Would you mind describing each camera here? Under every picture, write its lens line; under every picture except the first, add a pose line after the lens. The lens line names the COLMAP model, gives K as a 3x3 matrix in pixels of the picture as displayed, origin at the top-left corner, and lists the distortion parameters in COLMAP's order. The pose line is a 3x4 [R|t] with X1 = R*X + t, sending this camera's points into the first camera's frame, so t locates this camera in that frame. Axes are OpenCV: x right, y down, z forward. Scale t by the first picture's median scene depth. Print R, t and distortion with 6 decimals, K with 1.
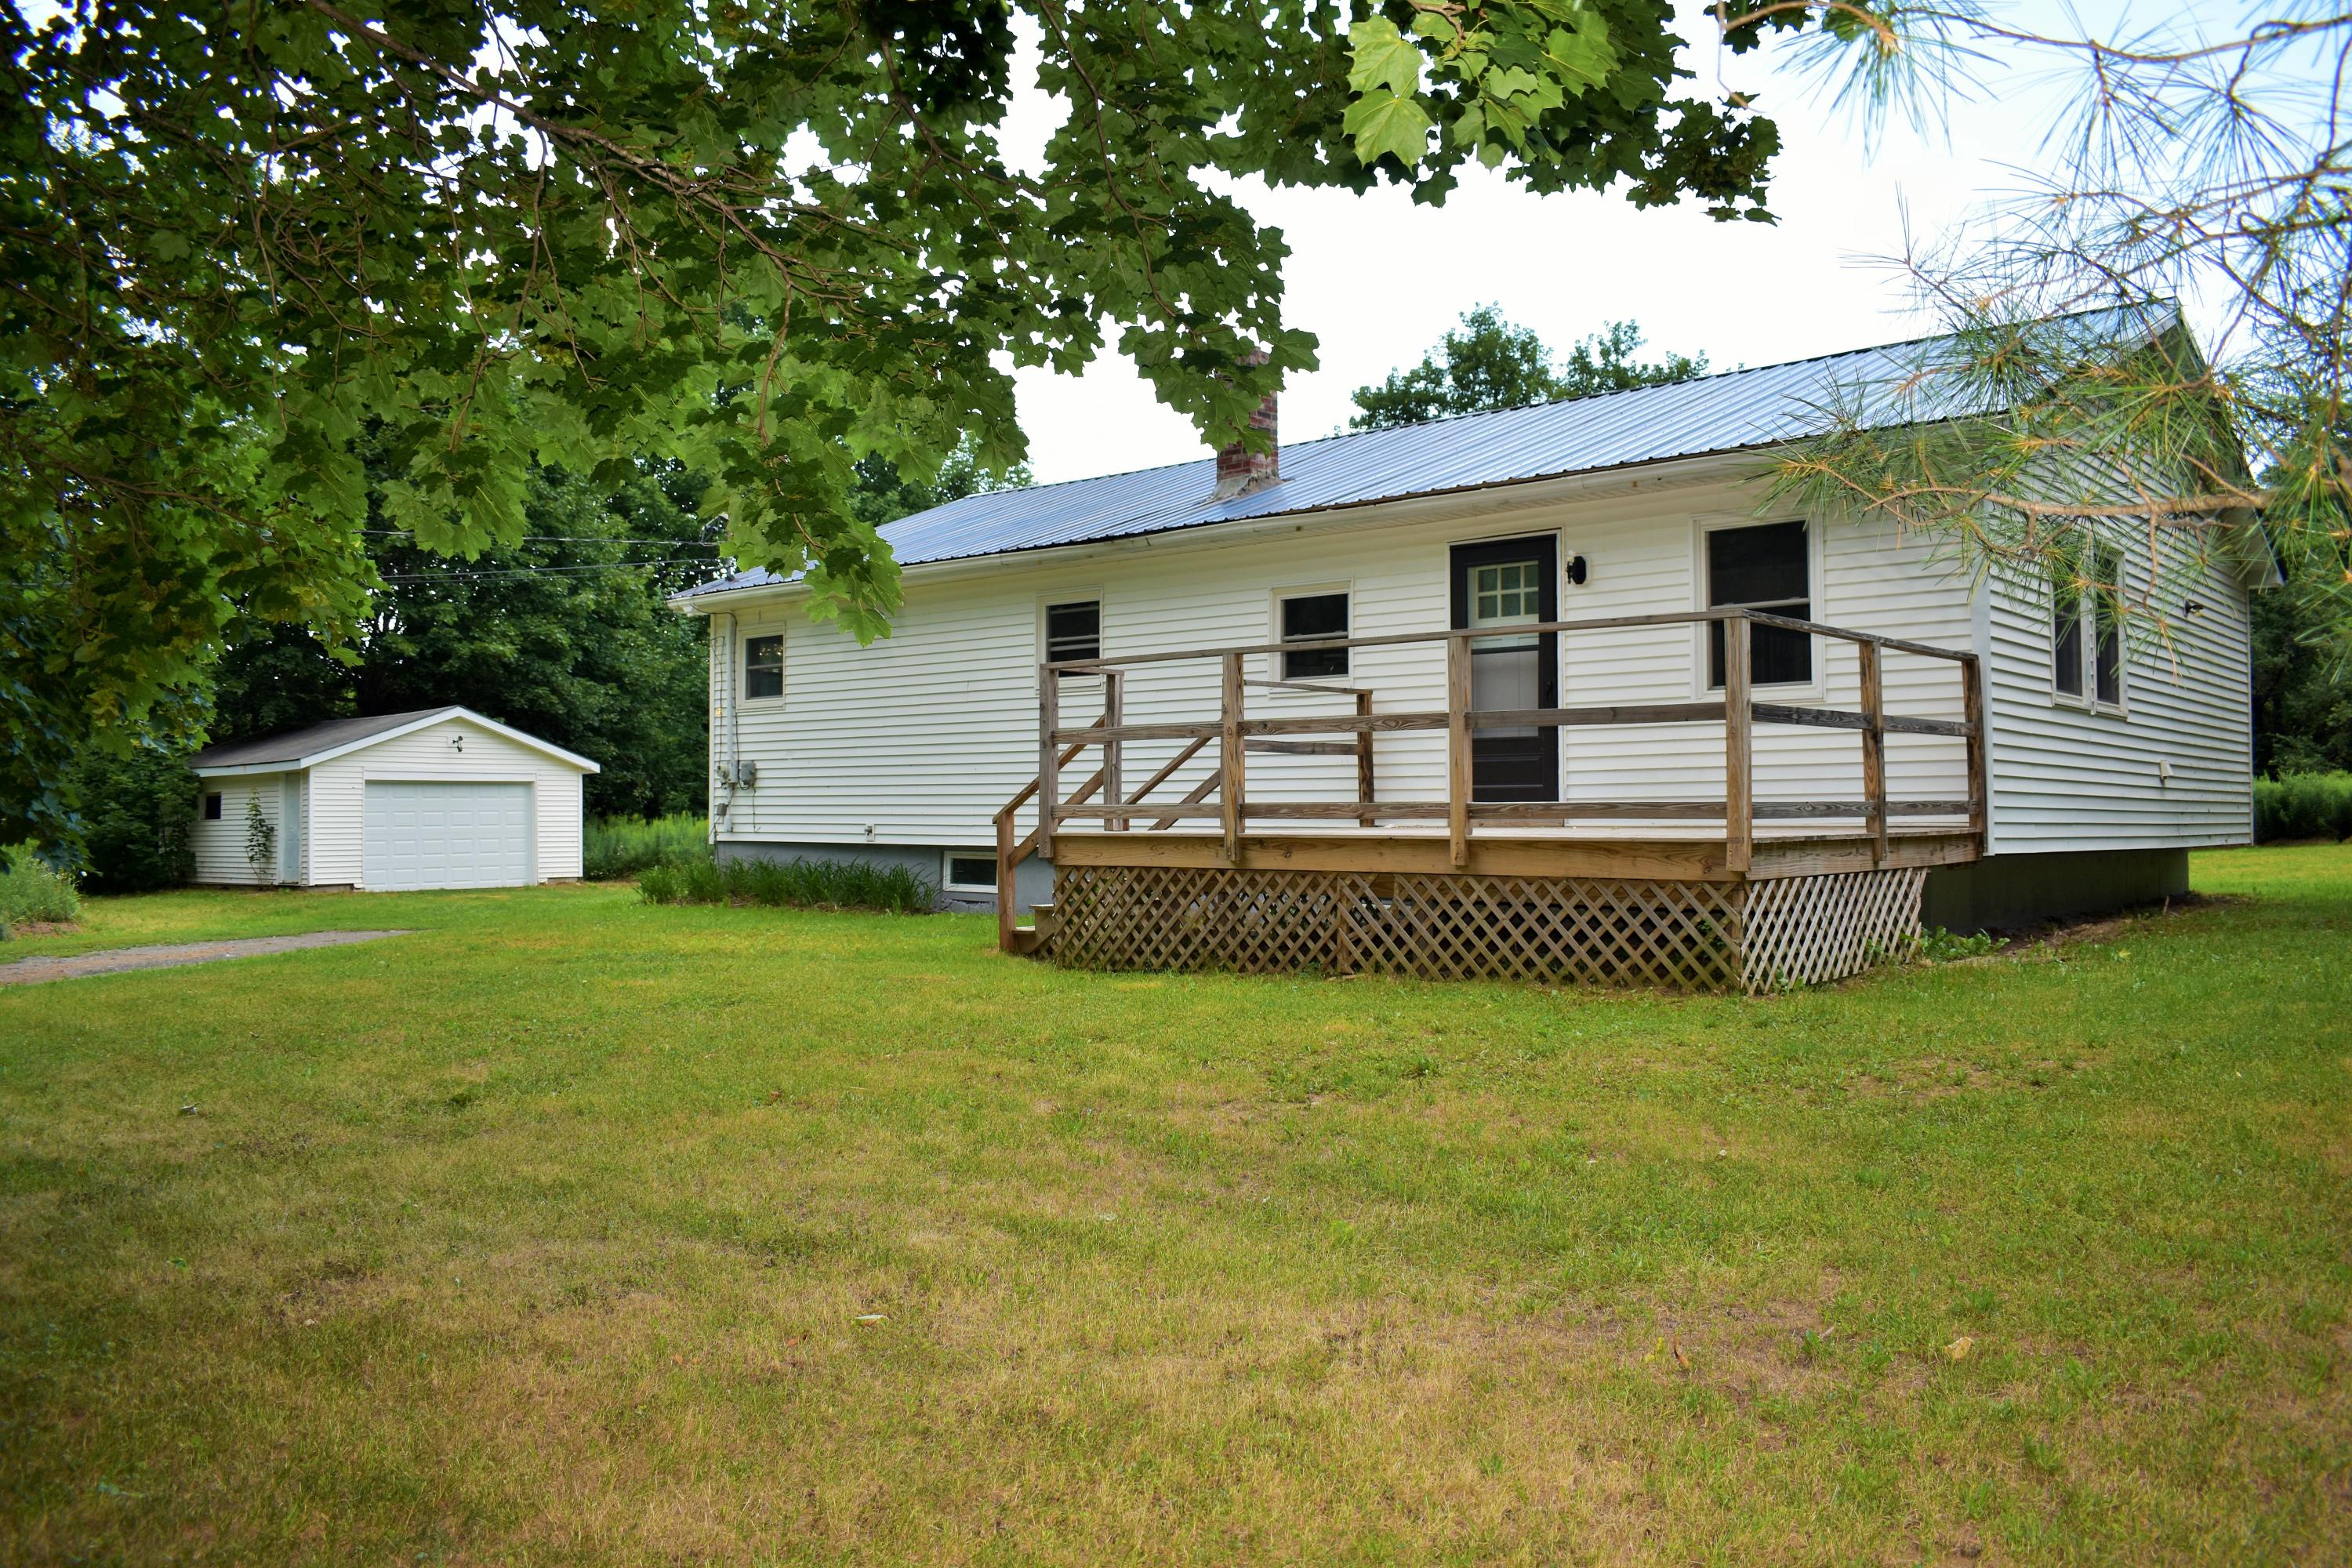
lens RADIAL K [[1878.4, 0, 1172.6], [0, 1878.4, 788.9], [0, 0, 1]] dist [-0.090392, -0.002796]
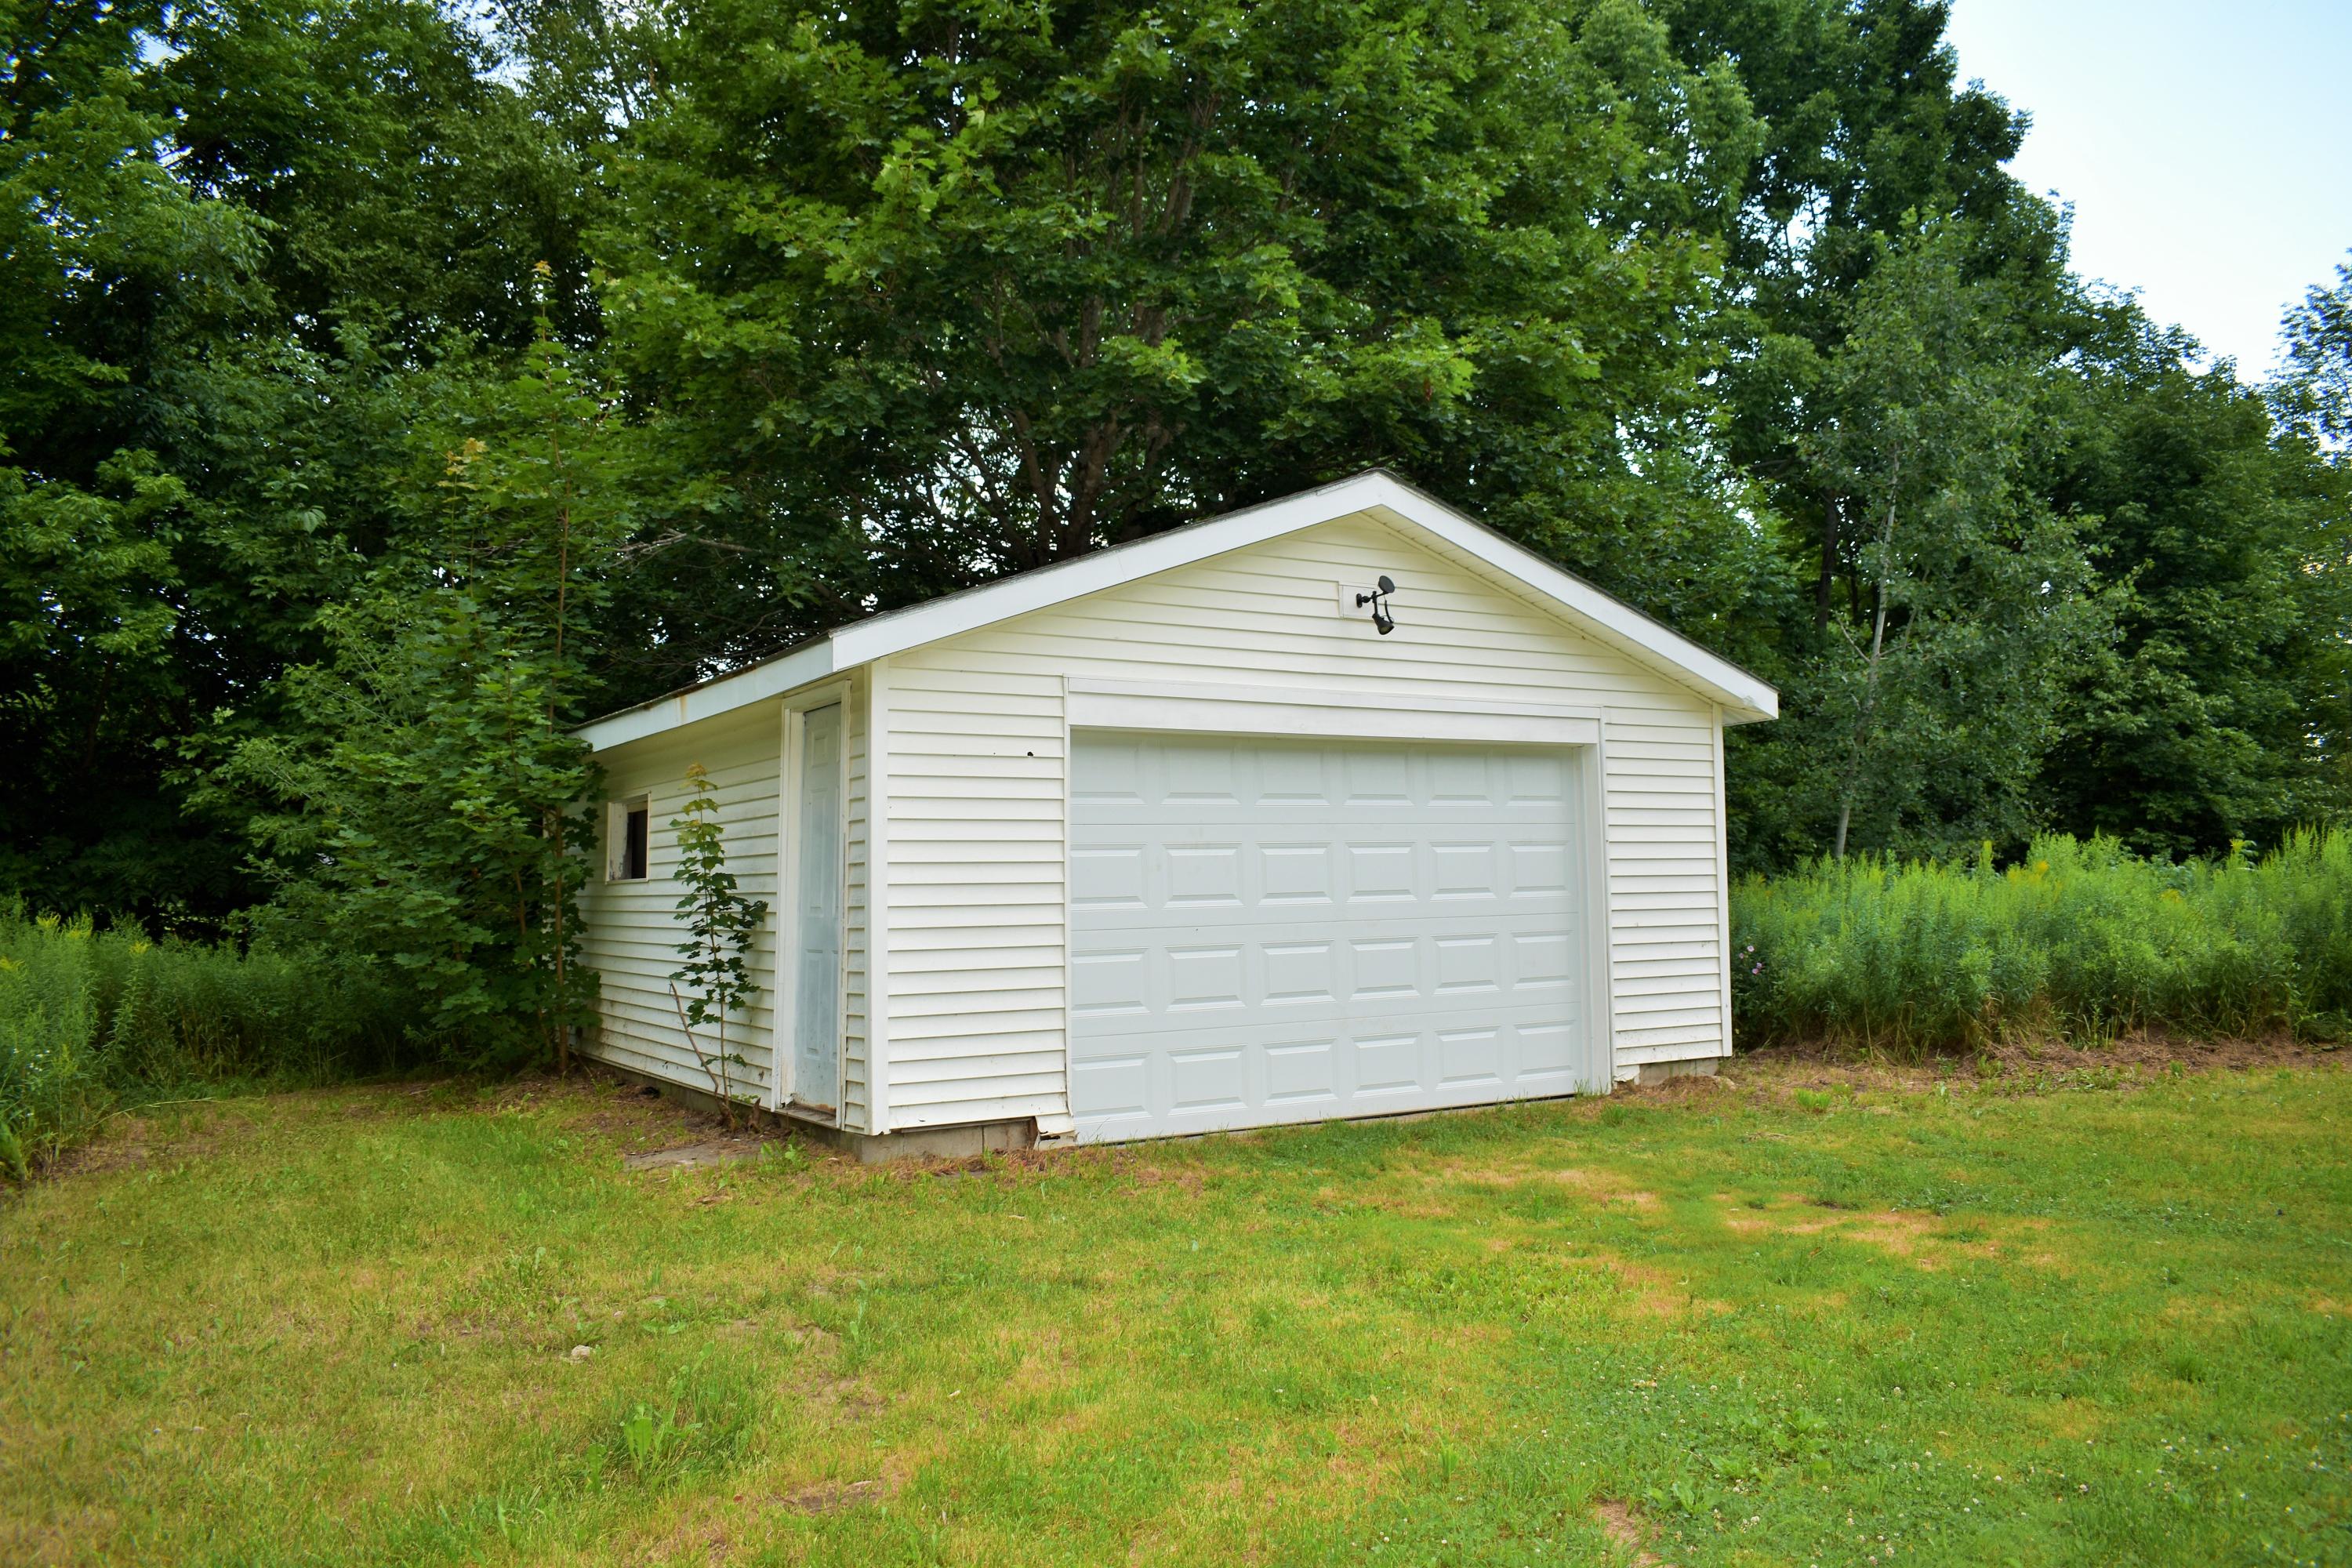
lens RADIAL K [[1878.4, 0, 1179.7], [0, 1878.4, 780.9], [0, 0, 1]] dist [-0.090392, -0.002796]
pose [[0.943437, -0.023510, -0.330716, -0.321995], [0.014290, 0.999439, -0.030283, 0.010660], [0.331242, 0.023844, 0.943244, 0.725569]]
